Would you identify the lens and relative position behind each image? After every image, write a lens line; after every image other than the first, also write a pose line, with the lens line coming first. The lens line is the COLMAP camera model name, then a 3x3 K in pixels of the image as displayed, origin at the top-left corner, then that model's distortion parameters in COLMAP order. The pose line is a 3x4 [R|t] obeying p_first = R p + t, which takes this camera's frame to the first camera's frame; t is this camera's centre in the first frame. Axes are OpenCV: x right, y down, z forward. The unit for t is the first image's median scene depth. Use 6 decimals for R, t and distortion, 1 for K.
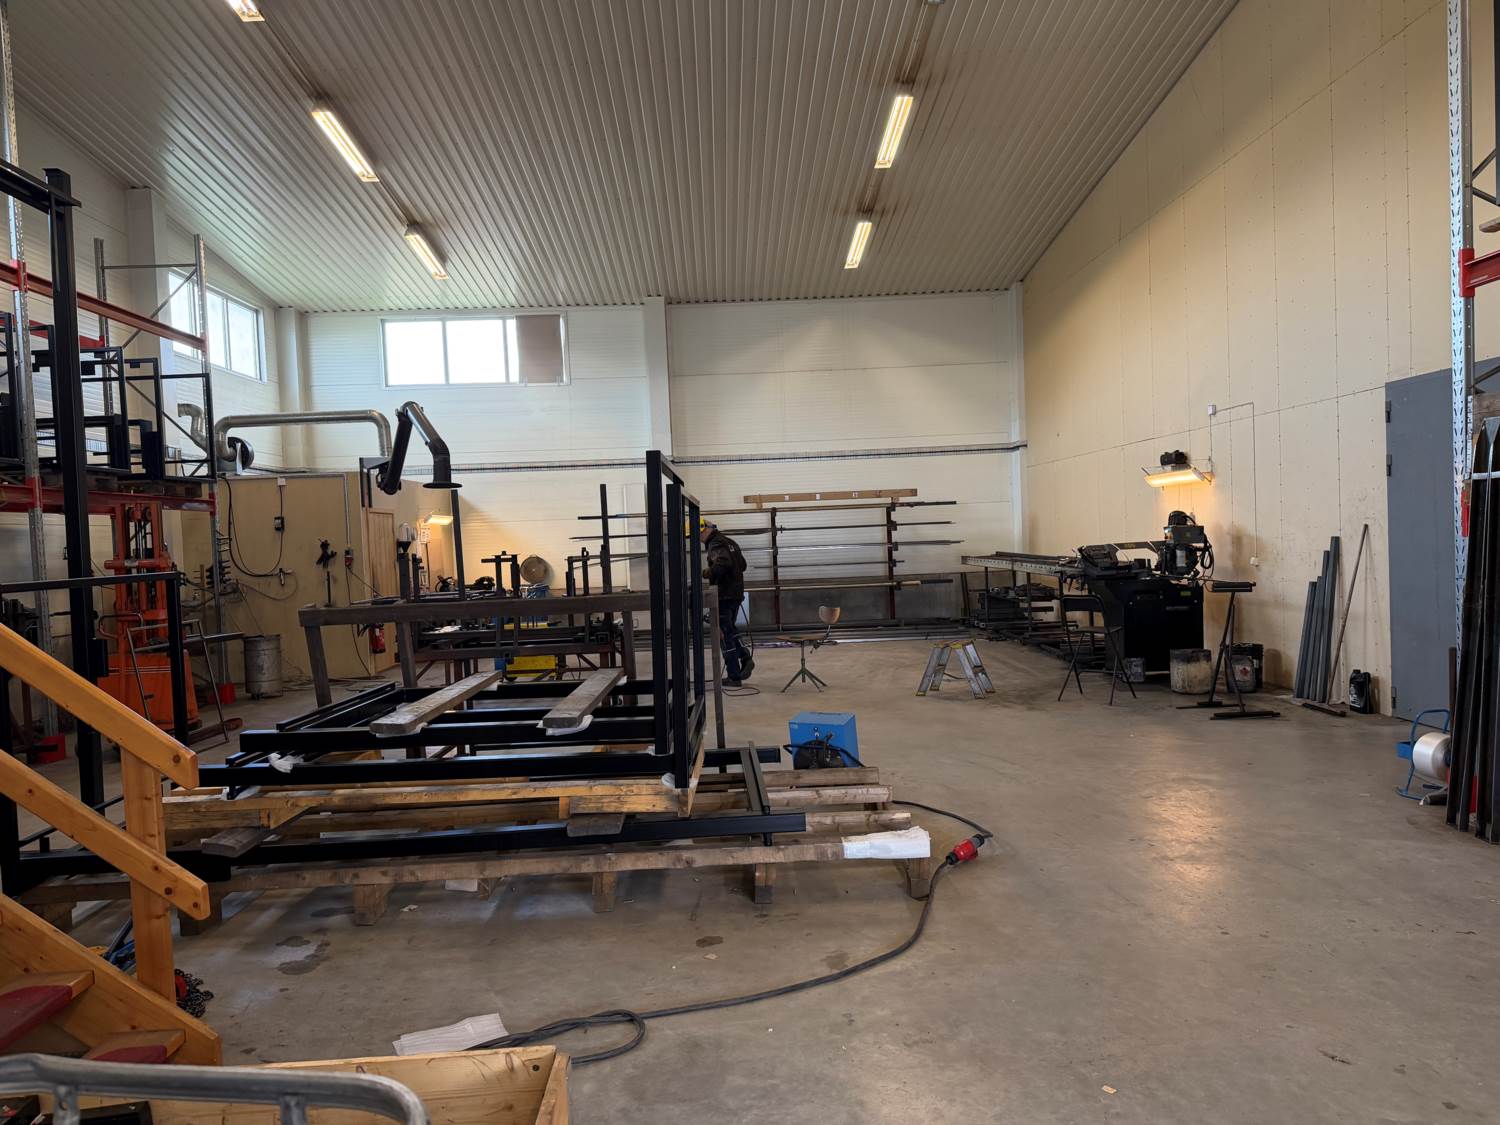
lens RADIAL K [[1060.2, 0, 750.0], [0, 1060.2, 562.5], [0, 0, 1]] dist [0.090175, -0.109366]
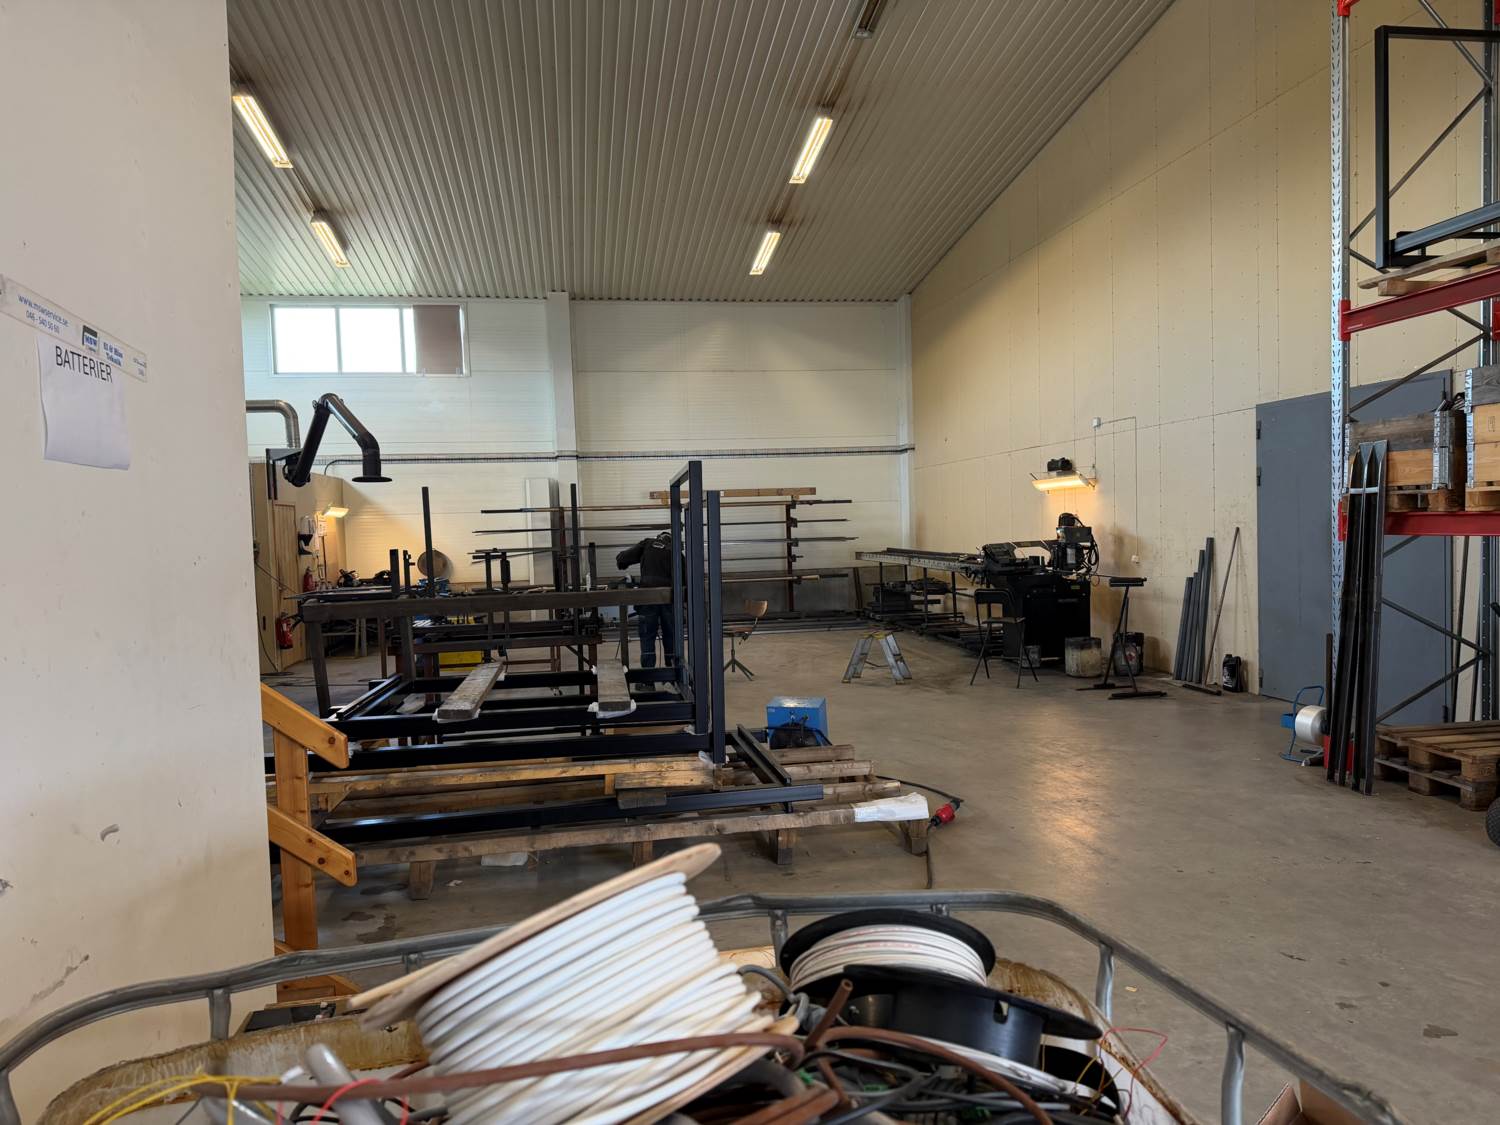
lens RADIAL K [[1070.6, 0, 750.0], [0, 1070.6, 562.5], [0, 0, 1]] dist [0.134375, -0.211031]
pose [[0.988614, 0.003103, 0.150444, -0.099344], [-0.004166, 0.999969, 0.006753, -0.003312], [-0.150418, -0.007302, 0.988595, -0.059295]]
